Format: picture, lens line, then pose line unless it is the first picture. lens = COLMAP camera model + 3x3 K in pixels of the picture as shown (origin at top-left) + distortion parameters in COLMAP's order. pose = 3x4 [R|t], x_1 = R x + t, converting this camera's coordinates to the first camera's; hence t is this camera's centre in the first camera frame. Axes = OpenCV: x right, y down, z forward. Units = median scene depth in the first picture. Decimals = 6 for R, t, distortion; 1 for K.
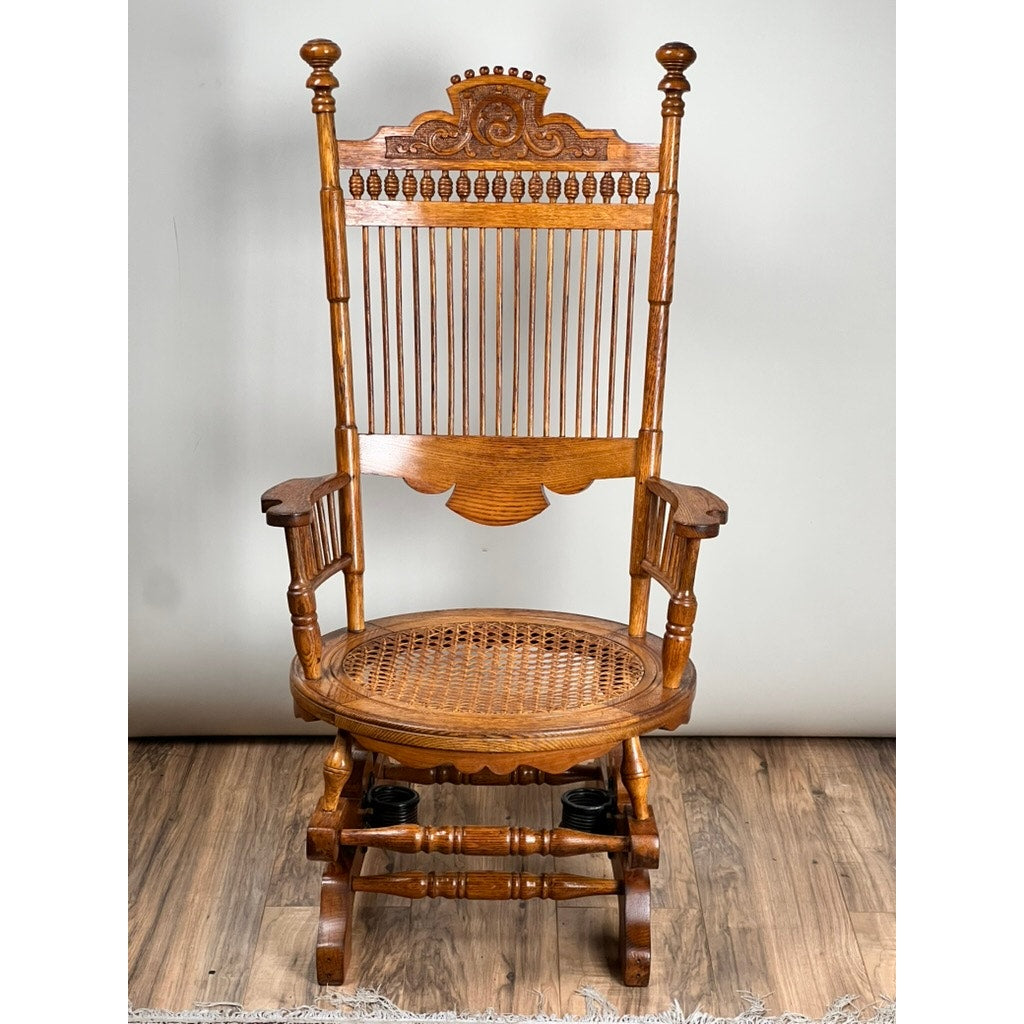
lens RADIAL K [[2152.7, 0, 533.8], [0, 2152.7, 535.9], [0, 0, 1]] dist [0.047739, 0.000000]
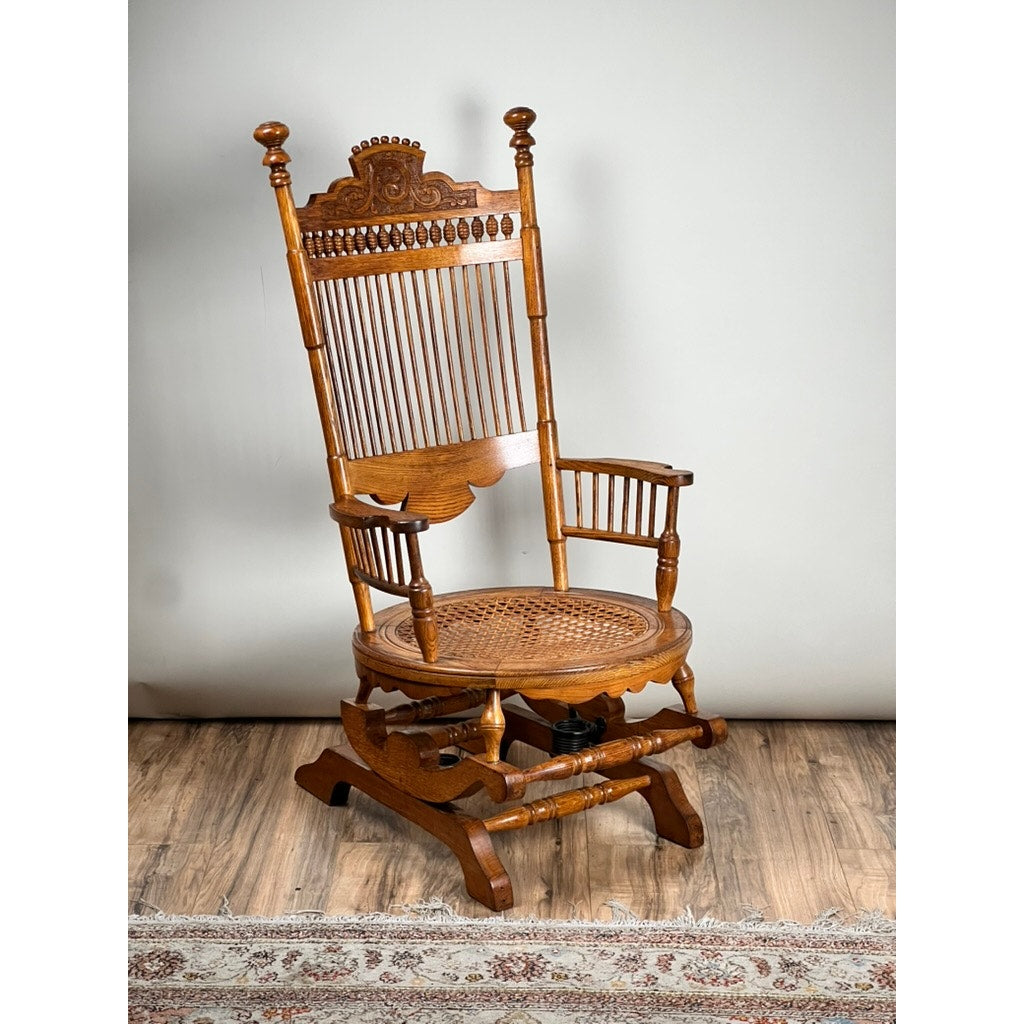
lens RADIAL K [[2152.7, 0, 506.8], [0, 2152.7, 505.8], [0, 0, 1]] dist [0.047739, 0.000000]
pose [[0.791736, -0.164842, 0.588201, -0.699364], [0.200040, 0.979773, 0.005319, -0.013177], [-0.577181, 0.113453, 0.808697, 0.032232]]
